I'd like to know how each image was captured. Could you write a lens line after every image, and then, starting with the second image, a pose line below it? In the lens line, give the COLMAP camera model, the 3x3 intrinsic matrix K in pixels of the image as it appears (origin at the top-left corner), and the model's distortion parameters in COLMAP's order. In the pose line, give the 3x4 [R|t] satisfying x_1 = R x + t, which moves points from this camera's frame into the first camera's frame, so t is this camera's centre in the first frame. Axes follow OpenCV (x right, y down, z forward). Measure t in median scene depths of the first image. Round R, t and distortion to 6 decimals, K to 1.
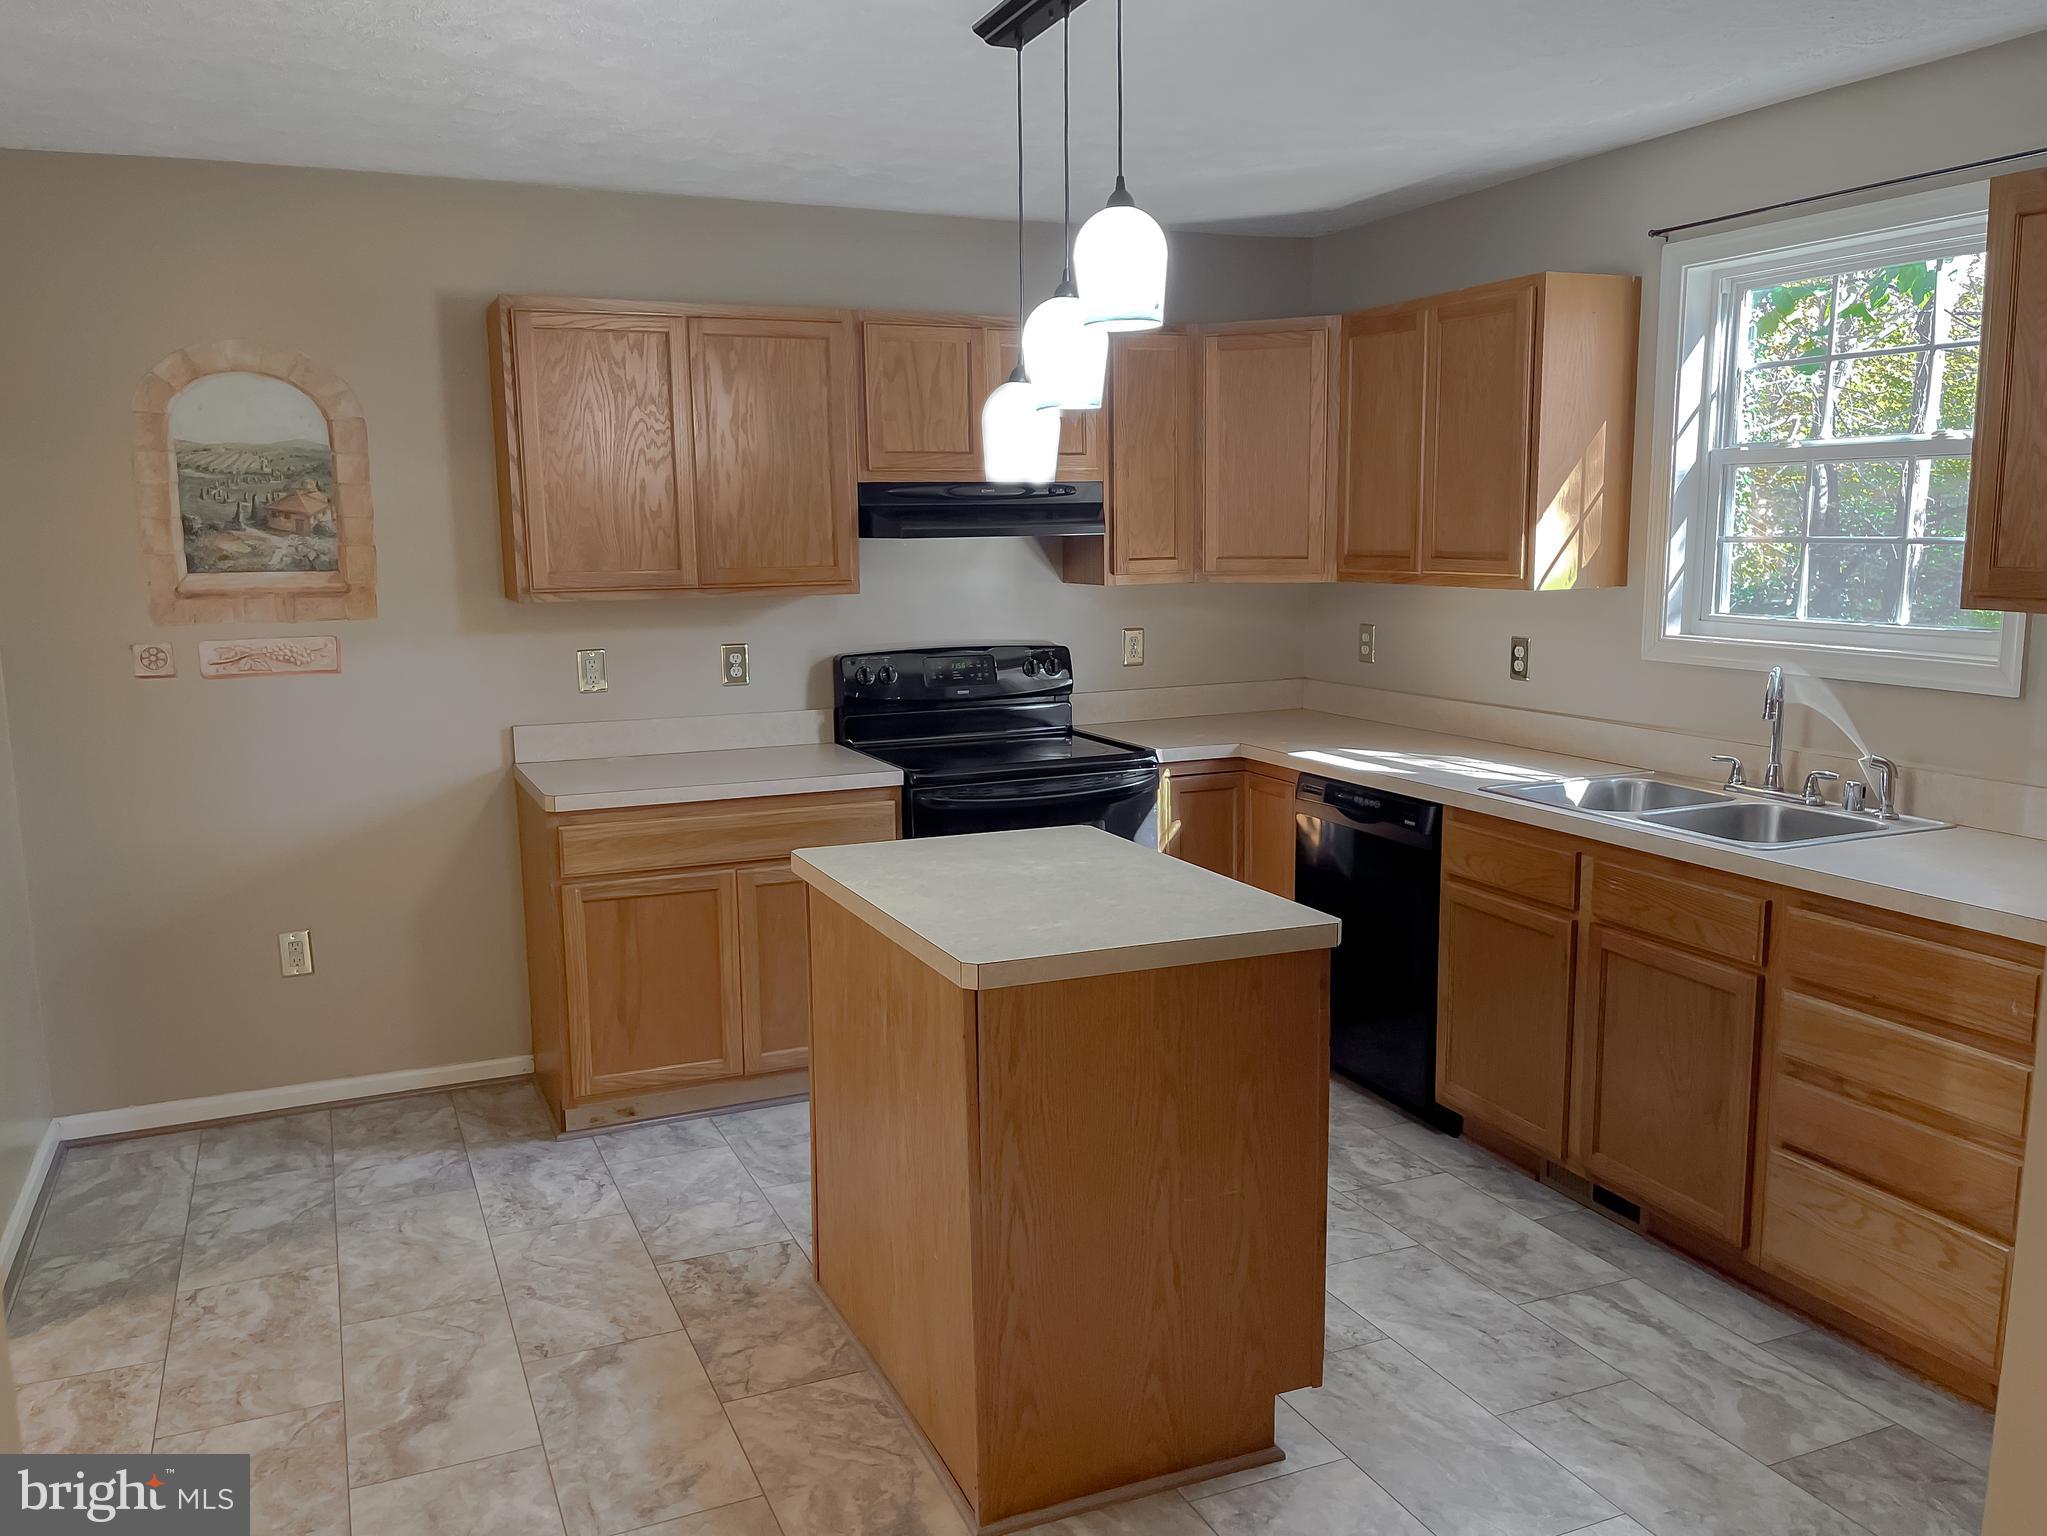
lens RADIAL K [[1621.8, 0, 1022.2], [0, 1621.8, 775.8], [0, 0, 1]] dist [0.038380, -0.015120]
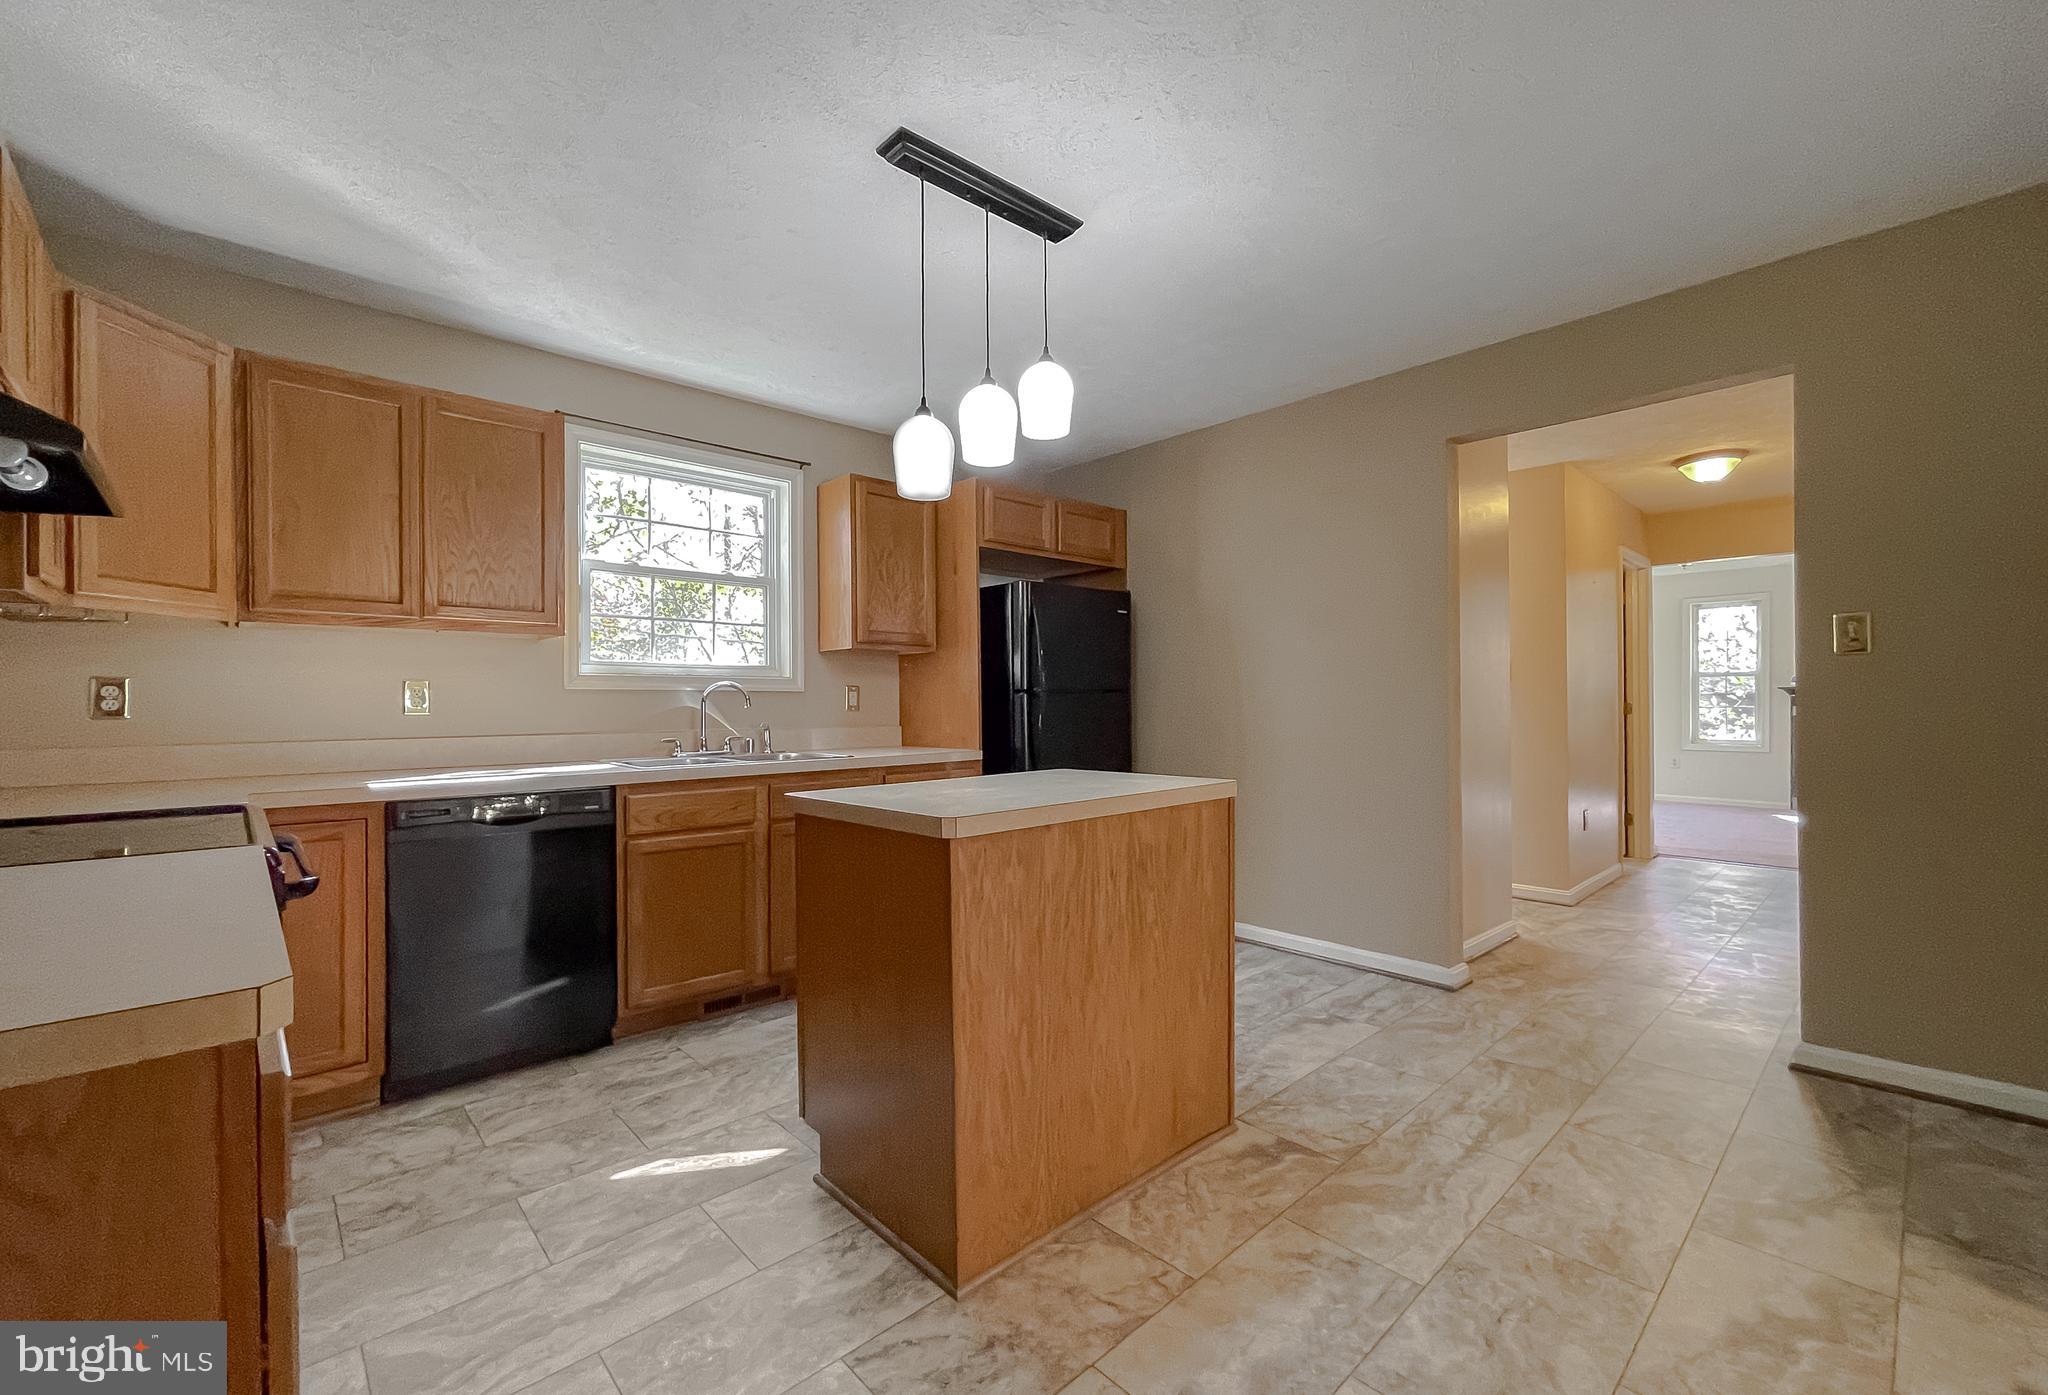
lens RADIAL K [[843.0, 0, 1011.9], [0, 843.0, 702.3], [0, 0, 1]] dist [-0.002346, 0.001873]
pose [[-0.316854, 0.012445, 0.948393, -0.468309], [0.157275, 0.986761, 0.039596, -0.024980], [-0.935344, 0.161704, -0.314617, 0.844641]]
